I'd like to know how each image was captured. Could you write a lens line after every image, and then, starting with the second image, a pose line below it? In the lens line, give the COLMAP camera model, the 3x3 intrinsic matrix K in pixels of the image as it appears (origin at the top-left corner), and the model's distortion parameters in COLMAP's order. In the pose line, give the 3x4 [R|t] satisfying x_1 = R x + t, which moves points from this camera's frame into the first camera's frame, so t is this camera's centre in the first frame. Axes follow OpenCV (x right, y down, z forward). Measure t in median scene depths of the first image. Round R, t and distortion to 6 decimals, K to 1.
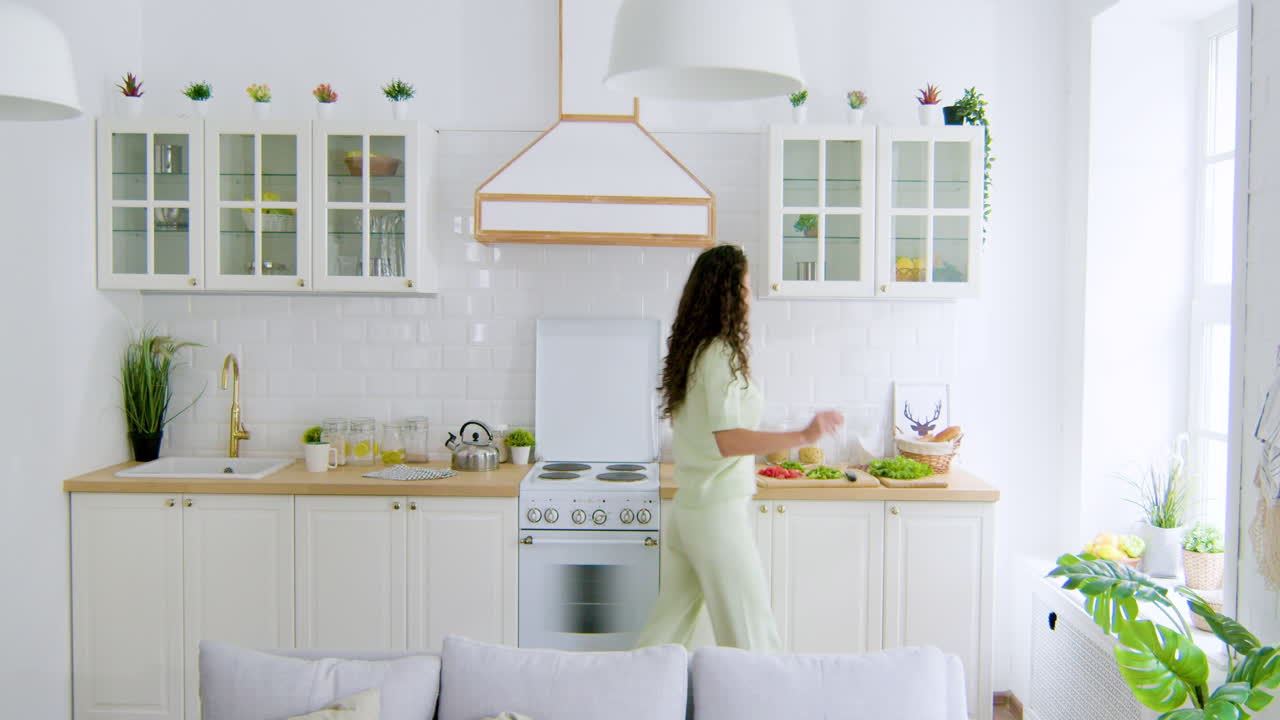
lens RADIAL K [[1060.7, 0, 643.8], [0, 1060.7, 356.7], [0, 0, 1]] dist [-0.030695, 0.004710]
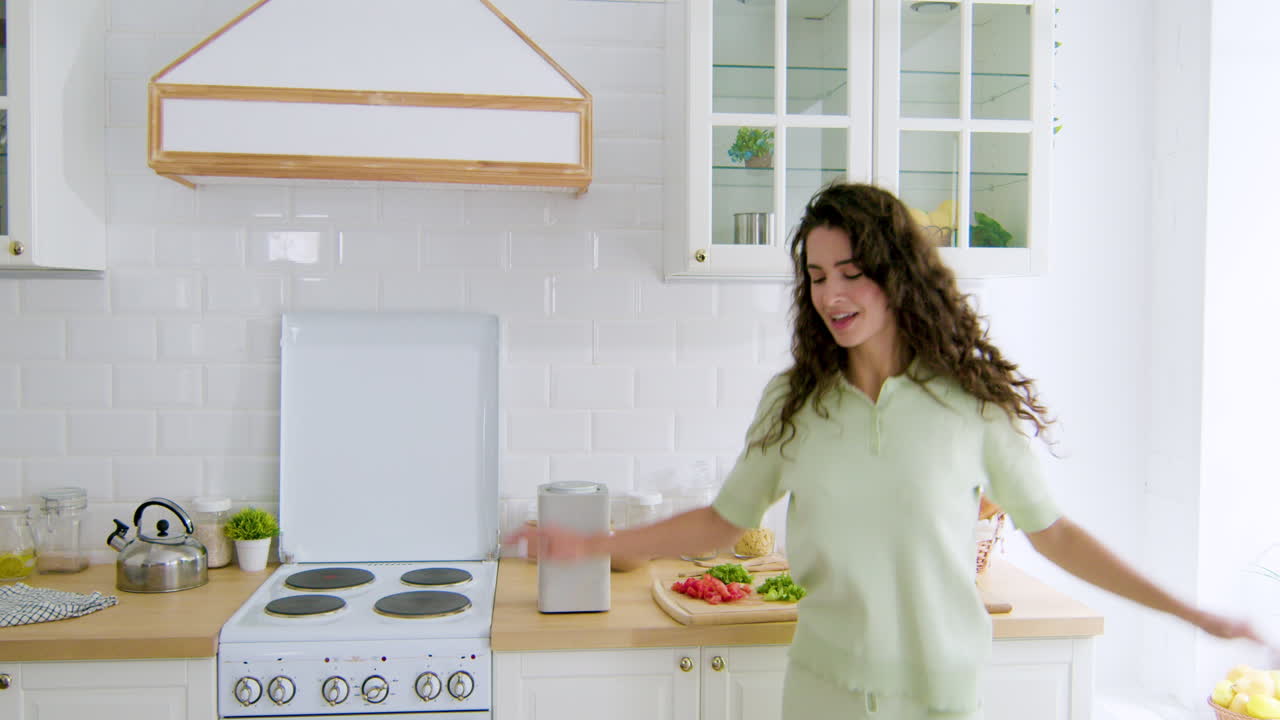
lens RADIAL K [[1060.7, 0, 643.8], [0, 1060.7, 356.7], [0, 0, 1]] dist [-0.030695, 0.004710]
pose [[0.993260, -0.007104, 0.115690, 0.028936], [0.007512, 0.999967, -0.003085, -0.010299], [-0.115664, 0.003933, 0.993281, 0.434384]]
